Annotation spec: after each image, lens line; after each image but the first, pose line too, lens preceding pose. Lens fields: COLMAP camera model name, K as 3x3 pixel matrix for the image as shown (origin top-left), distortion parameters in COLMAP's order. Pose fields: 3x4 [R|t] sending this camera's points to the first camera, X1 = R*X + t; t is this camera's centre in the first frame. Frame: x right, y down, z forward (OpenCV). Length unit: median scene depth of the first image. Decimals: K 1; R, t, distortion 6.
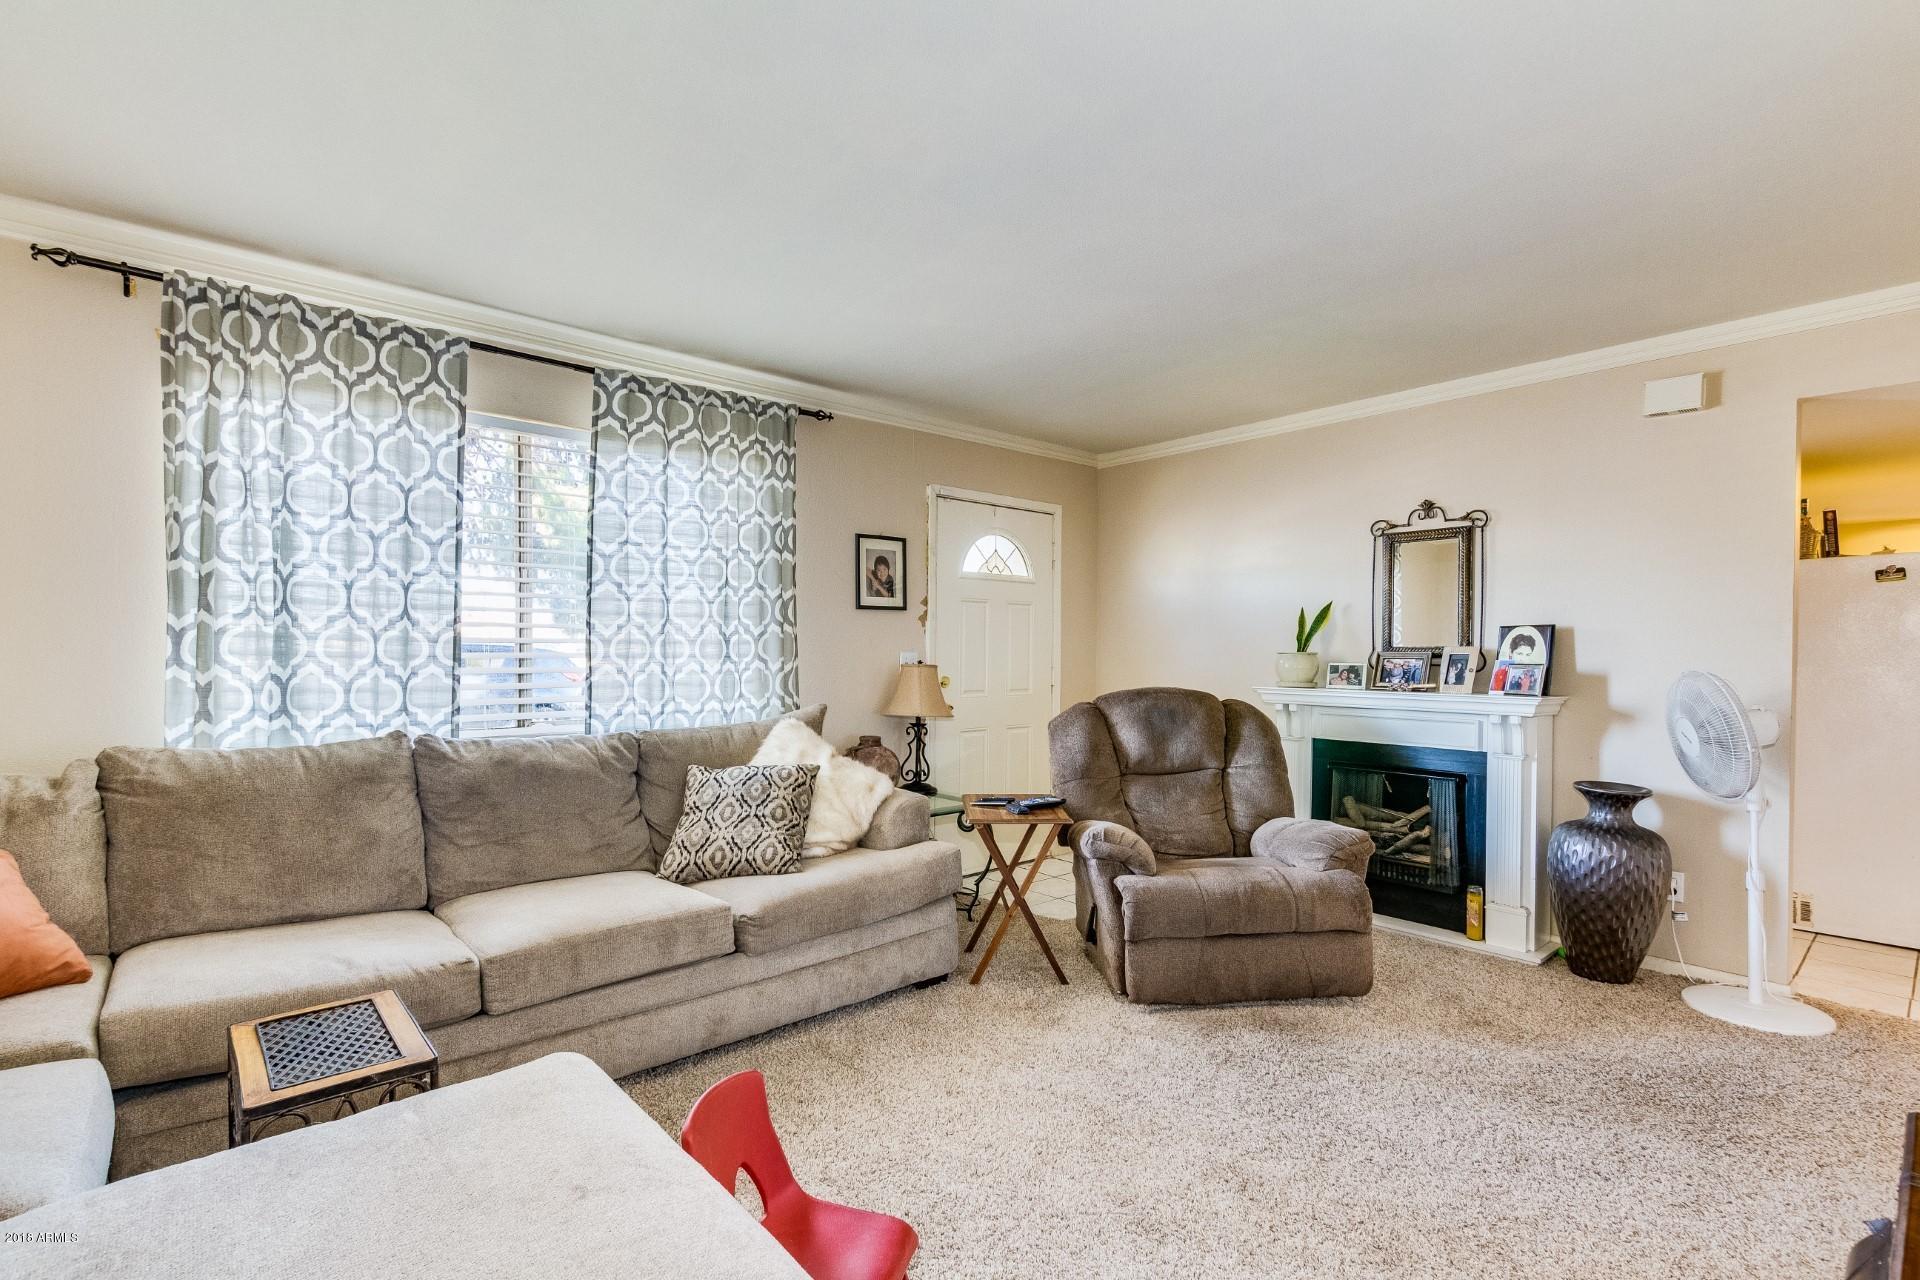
lens RADIAL K [[881.9, 0, 954.4], [0, 881.9, 653.2], [0, 0, 1]] dist [-0.000744, -0.000893]
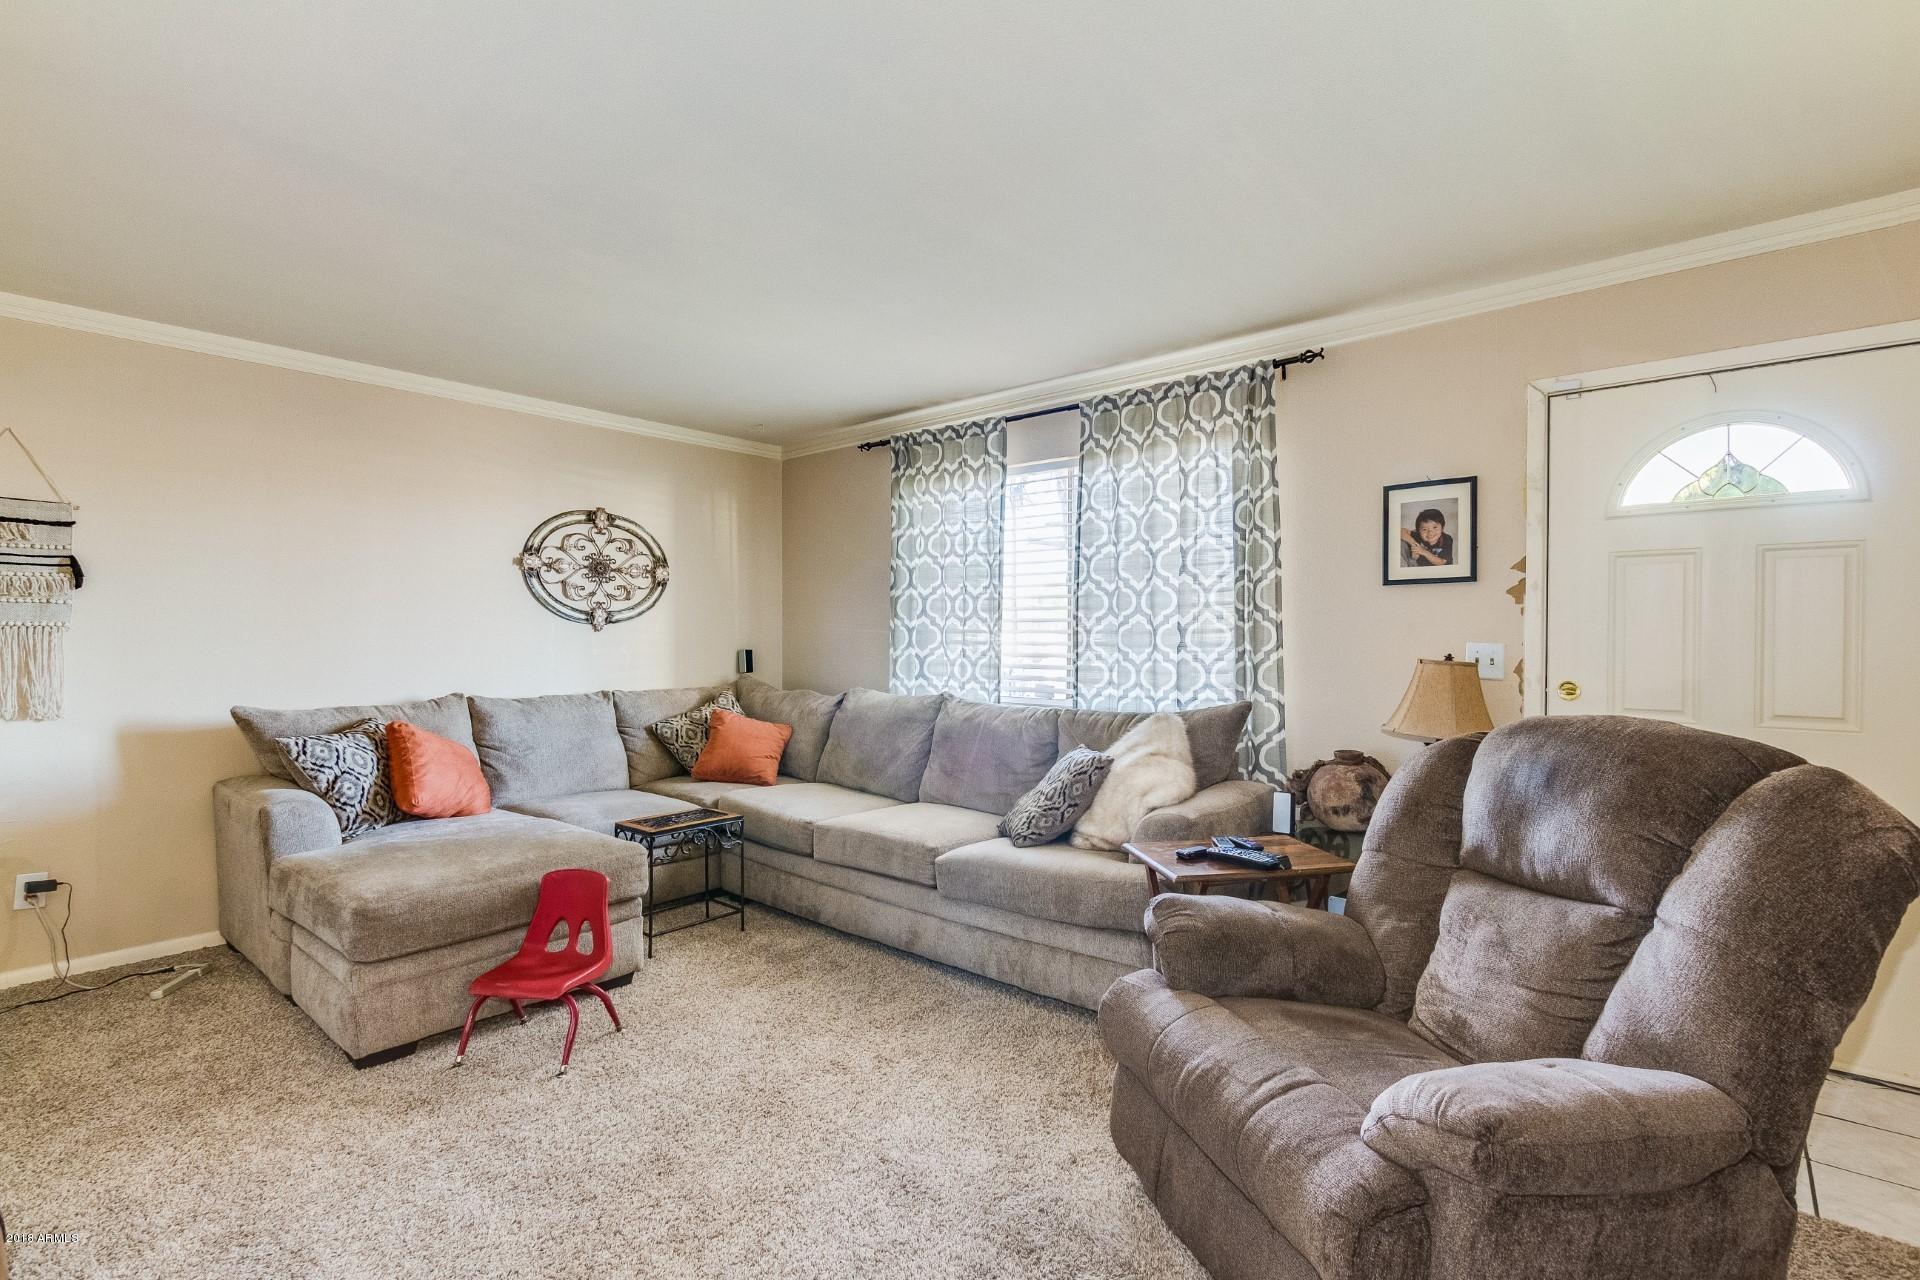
lens RADIAL K [[881.9, 0, 954.2], [0, 881.9, 634.4], [0, 0, 1]] dist [-0.000744, -0.000893]
pose [[0.132973, -0.005262, -0.991106, 0.728546], [-0.003853, 0.999976, -0.005826, -0.002416], [0.991112, 0.004594, 0.132949, 0.652974]]
